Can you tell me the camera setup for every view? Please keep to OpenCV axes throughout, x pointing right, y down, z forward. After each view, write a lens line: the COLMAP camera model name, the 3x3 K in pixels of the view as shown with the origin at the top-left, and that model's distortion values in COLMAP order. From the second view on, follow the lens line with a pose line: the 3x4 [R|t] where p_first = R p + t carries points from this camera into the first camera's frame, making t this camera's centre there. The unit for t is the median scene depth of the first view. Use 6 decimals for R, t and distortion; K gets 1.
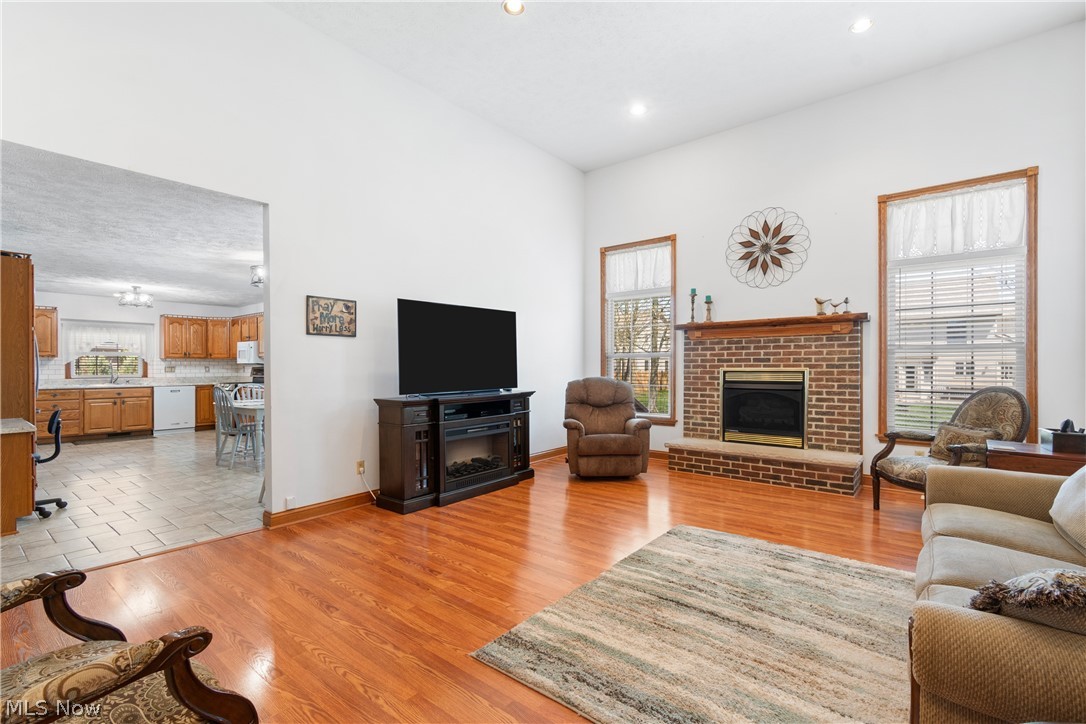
lens RADIAL K [[483.7, 0, 553.6], [0, 483.7, 368.2], [0, 0, 1]] dist [0.001781, -0.000446]
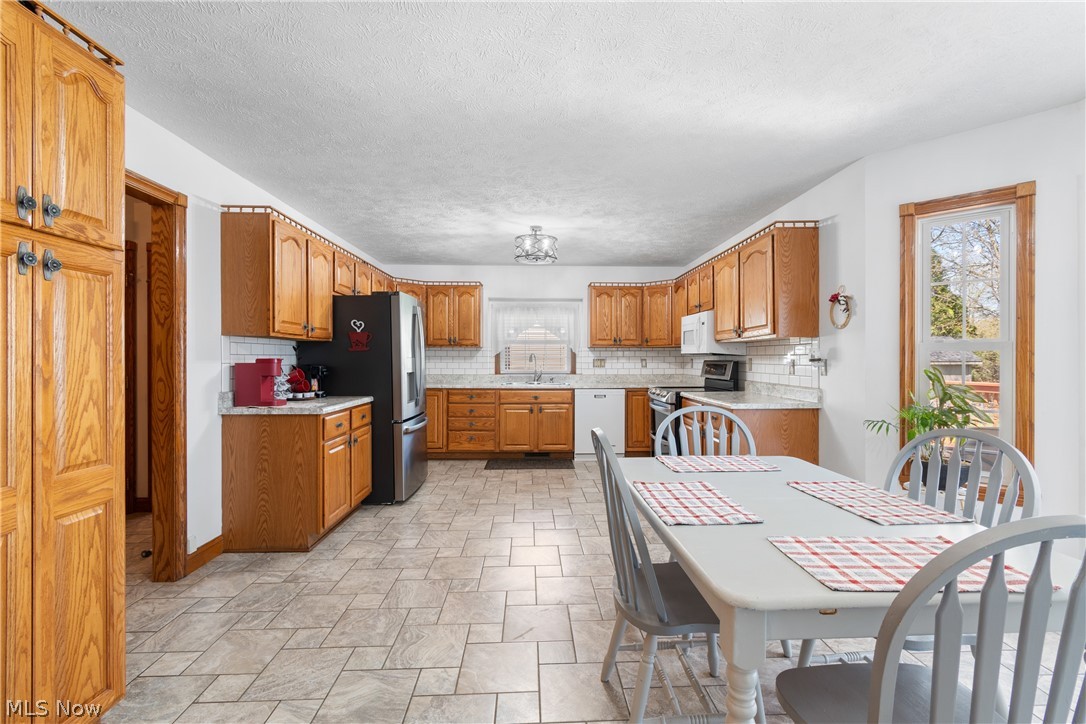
lens RADIAL K [[481.4, 0, 553.1], [0, 481.4, 360.2], [0, 0, 1]] dist [-0.000271, -0.000361]
pose [[0.655345, 0.003772, -0.755320, -0.330944], [-0.004494, 0.999989, 0.001095, -0.002177], [0.755316, 0.002676, 0.655355, 0.524707]]
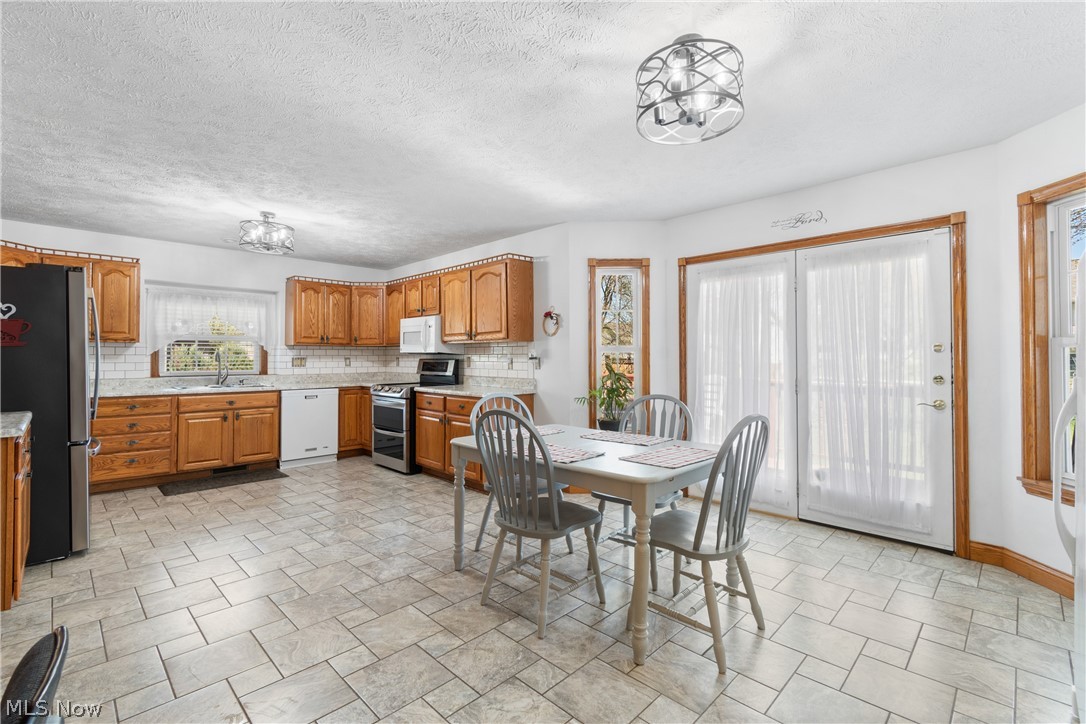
lens RADIAL K [[483.3, 0, 558.6], [0, 483.3, 352.5], [0, 0, 1]] dist [-0.002367, -0.000665]
pose [[0.995098, -0.000394, -0.098889, -0.402573], [-0.001040, 0.999895, -0.014452, -0.001528], [0.098885, 0.014484, 0.994994, 0.410972]]
